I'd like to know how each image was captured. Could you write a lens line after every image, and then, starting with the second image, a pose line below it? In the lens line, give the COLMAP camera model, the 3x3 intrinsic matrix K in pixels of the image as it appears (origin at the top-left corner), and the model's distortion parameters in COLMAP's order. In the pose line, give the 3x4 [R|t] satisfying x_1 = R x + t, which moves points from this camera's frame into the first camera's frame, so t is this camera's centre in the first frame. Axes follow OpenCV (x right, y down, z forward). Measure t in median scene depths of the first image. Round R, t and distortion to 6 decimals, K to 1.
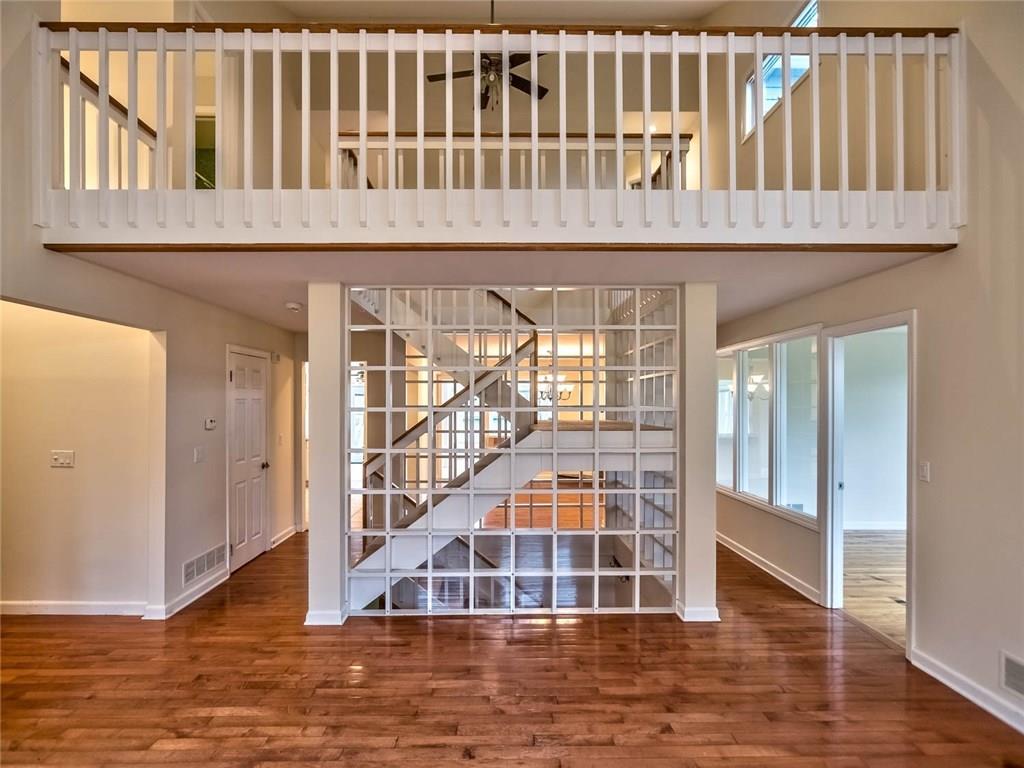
lens RADIAL K [[524.7, 0, 505.1], [0, 524.7, 403.6], [0, 0, 1]] dist [-0.007095, 0.002777]
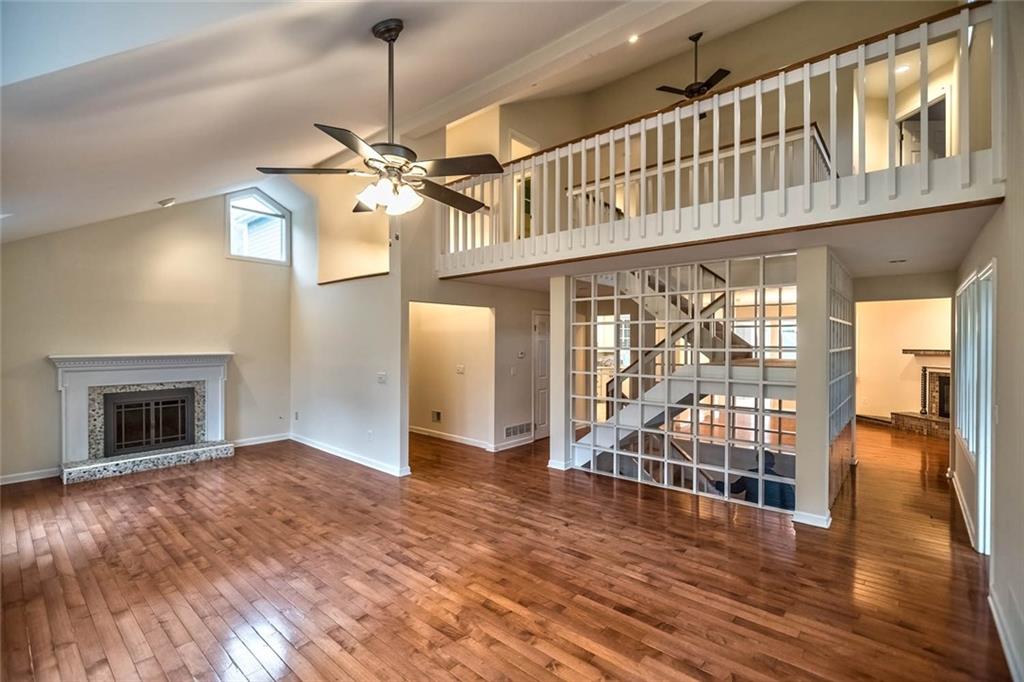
lens RADIAL K [[461.6, 0, 512.0], [0, 461.6, 342.3], [0, 0, 1]] dist [-0.001926, -0.000146]
pose [[0.745275, 0.002936, -0.666750, 0.568140], [0.000248, 0.999989, 0.004681, -0.014562], [0.666757, -0.003654, 0.745266, -0.260987]]
